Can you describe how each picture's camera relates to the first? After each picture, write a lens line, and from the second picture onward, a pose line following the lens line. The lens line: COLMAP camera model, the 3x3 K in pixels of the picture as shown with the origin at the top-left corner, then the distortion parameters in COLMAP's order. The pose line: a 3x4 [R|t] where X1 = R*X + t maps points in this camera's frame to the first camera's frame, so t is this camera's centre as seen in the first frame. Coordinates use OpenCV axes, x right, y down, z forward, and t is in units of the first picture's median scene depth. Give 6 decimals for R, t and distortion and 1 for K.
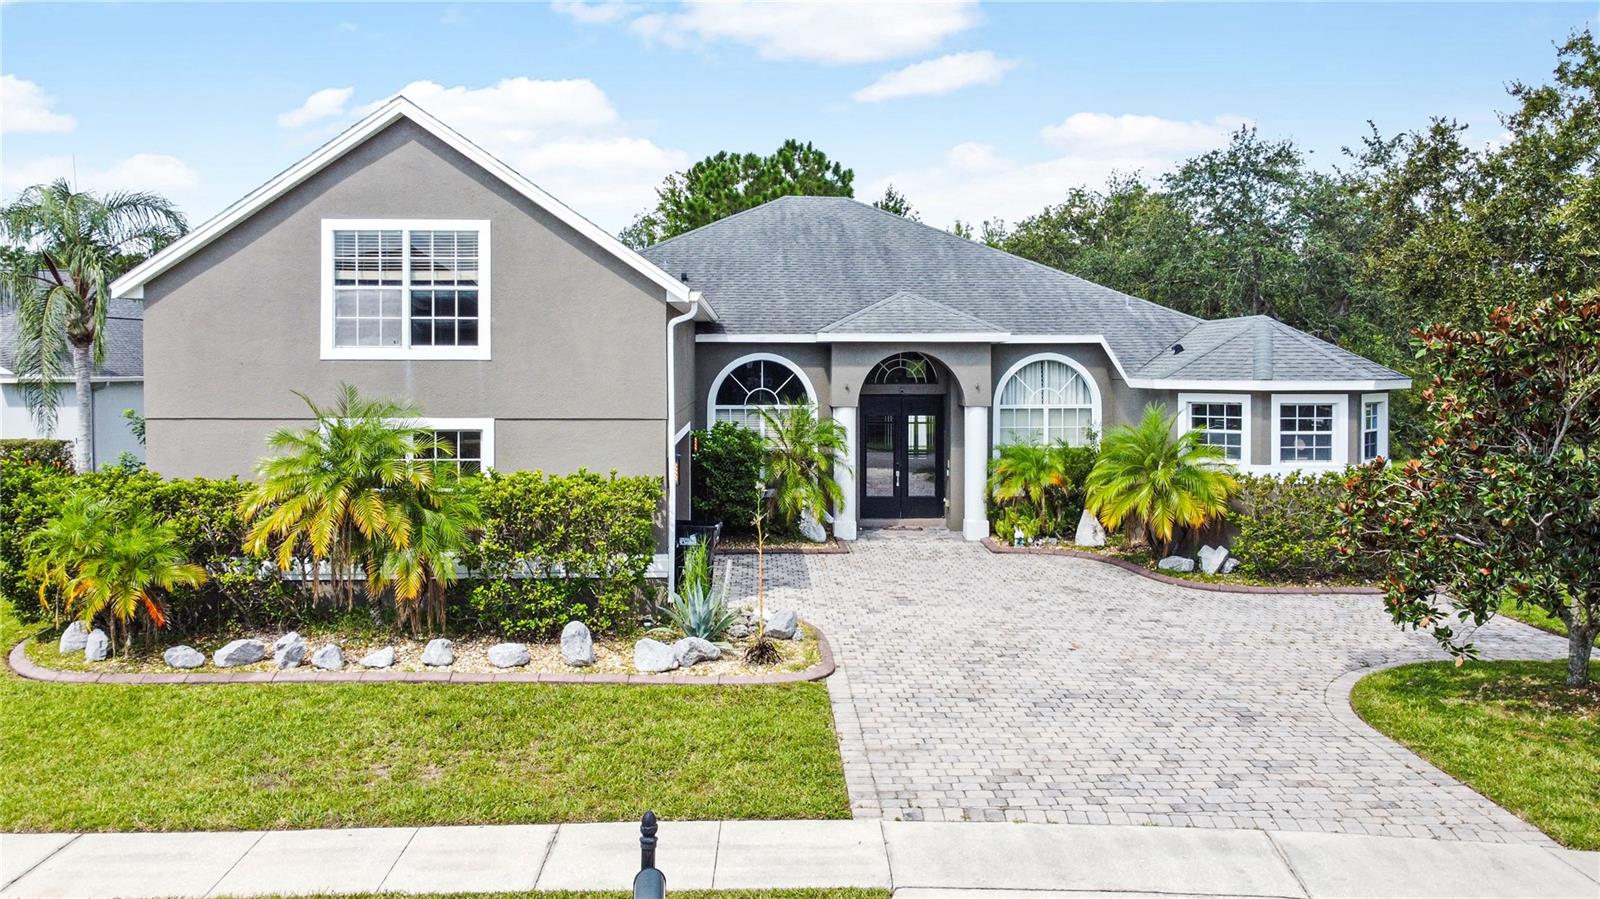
lens RADIAL K [[1116.1, 0, 800.0], [0, 1116.1, 449.5], [0, 0, 1]] dist [-0.003878, -0.001989]
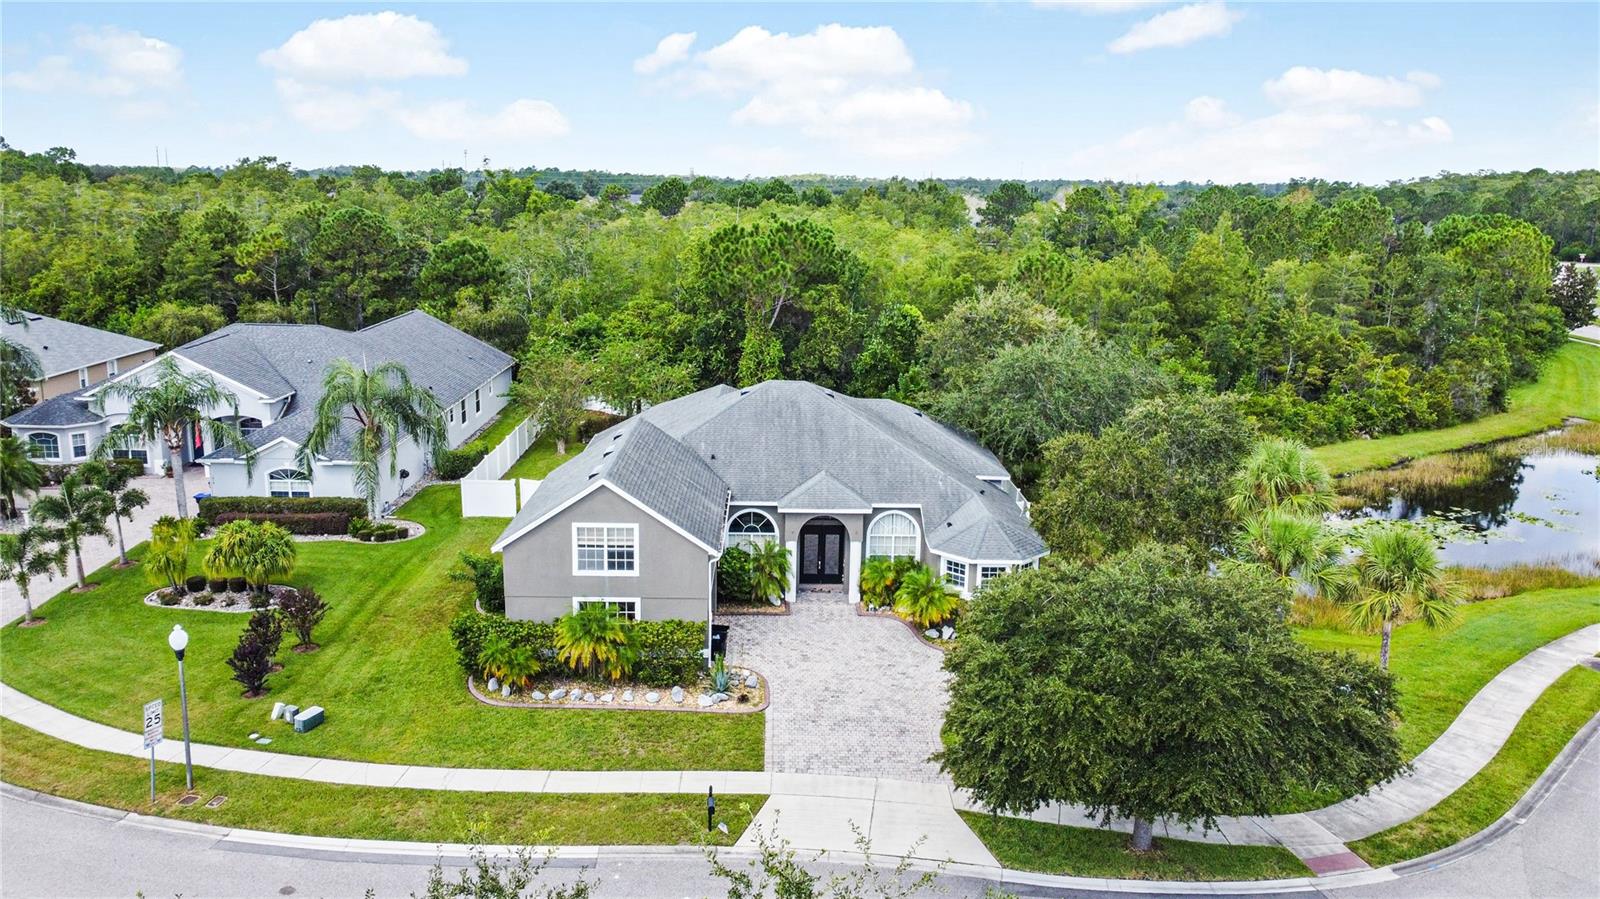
lens RADIAL K [[1202.2, 0, 800.0], [0, 1202.2, 449.5], [0, 0, 1]] dist [-0.005319, 0.001420]
pose [[0.999577, 0.019431, -0.021623, 0.142837], [-0.014775, 0.980142, 0.197745, -0.909896], [0.025036, -0.197342, 0.980015, -1.617457]]
